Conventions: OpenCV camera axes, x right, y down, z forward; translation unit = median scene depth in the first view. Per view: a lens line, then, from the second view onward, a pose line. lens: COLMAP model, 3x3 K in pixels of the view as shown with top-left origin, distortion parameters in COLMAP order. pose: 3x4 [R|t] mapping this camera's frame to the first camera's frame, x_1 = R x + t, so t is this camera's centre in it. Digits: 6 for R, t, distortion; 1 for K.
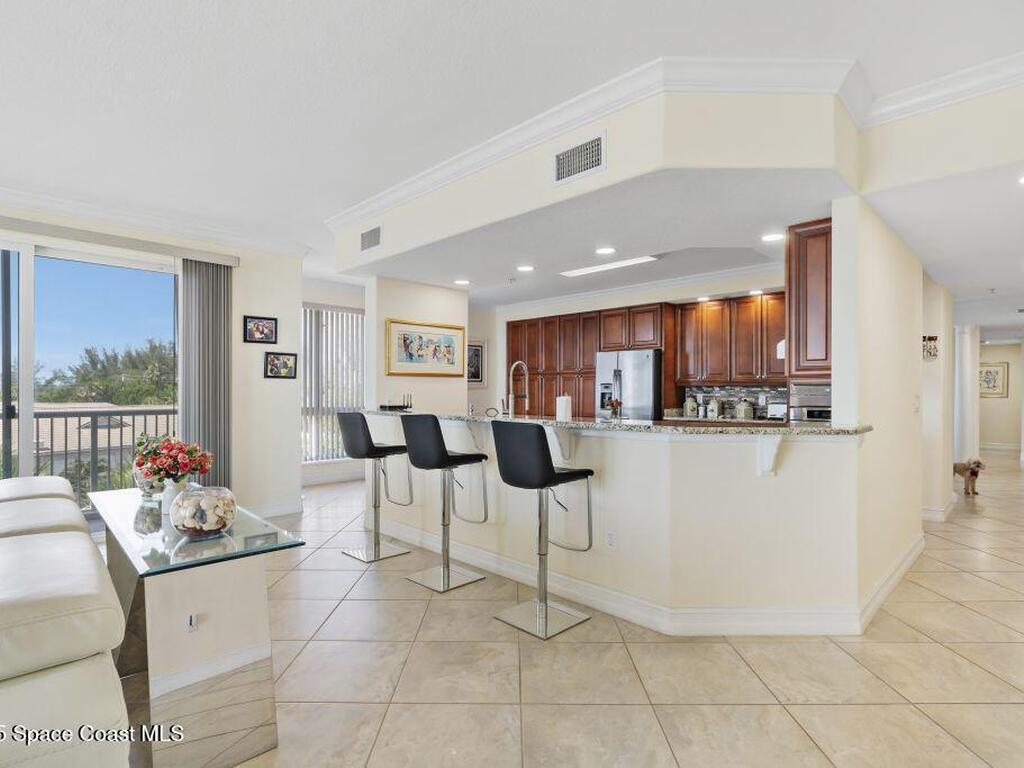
lens RADIAL K [[535.9, 0, 515.0], [0, 535.9, 389.8], [0, 0, 1]] dist [0.000183, 0.000574]
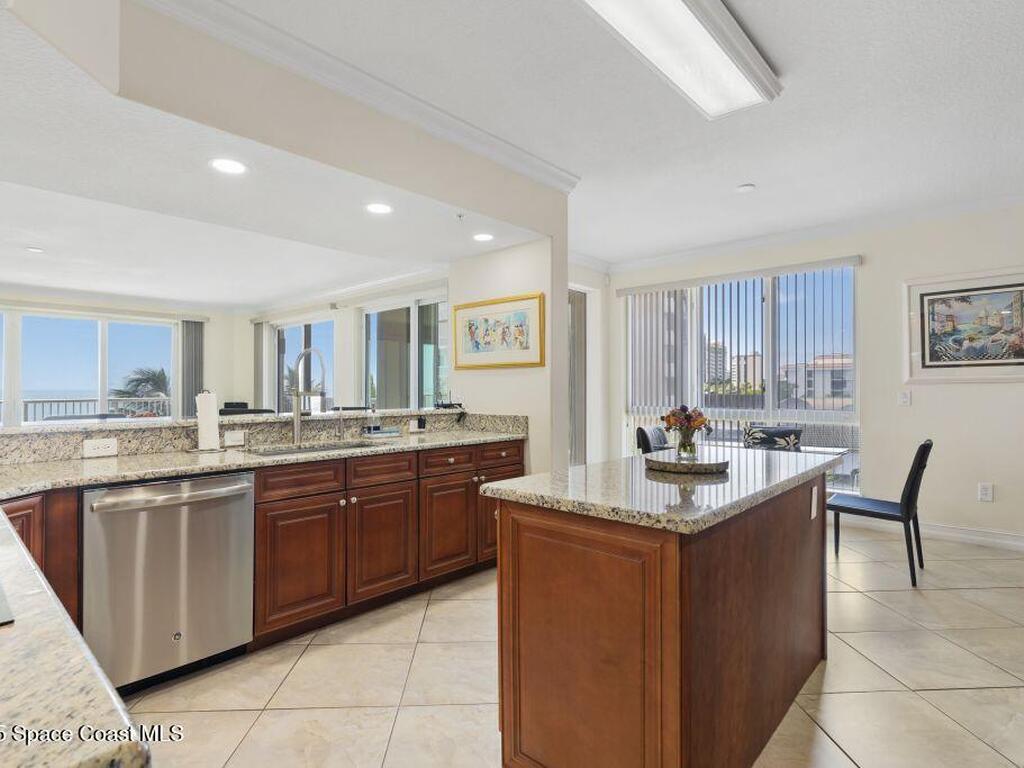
lens RADIAL K [[535.9, 0, 515.0], [0, 535.9, 389.8], [0, 0, 1]] dist [0.000183, 0.000574]
pose [[0.040283, 0.005452, -0.999173, 0.601882], [0.005342, 0.999970, 0.005672, 0.001994], [0.999174, -0.005566, 0.040253, 0.970072]]
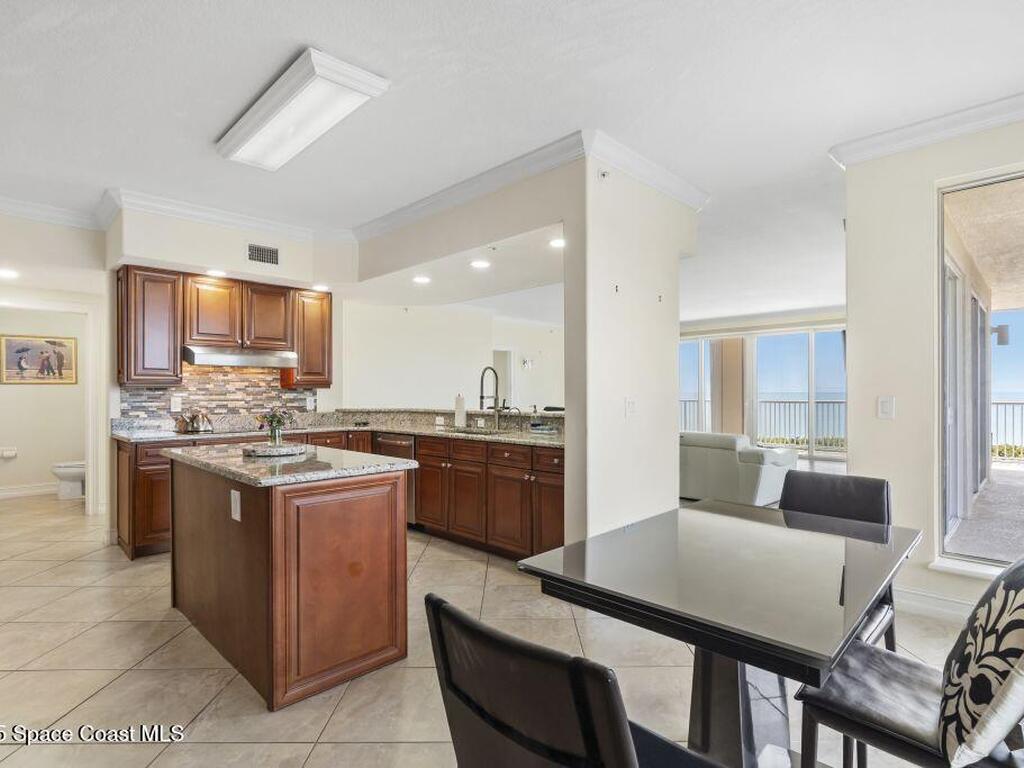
lens RADIAL K [[535.9, 0, 515.0], [0, 535.9, 389.8], [0, 0, 1]] dist [0.000183, 0.000574]
pose [[-0.999974, -0.001106, 0.007093, -0.036256], [-0.001121, 0.999997, -0.002191, -0.000119], [-0.007091, -0.002199, -0.999972, 1.648640]]
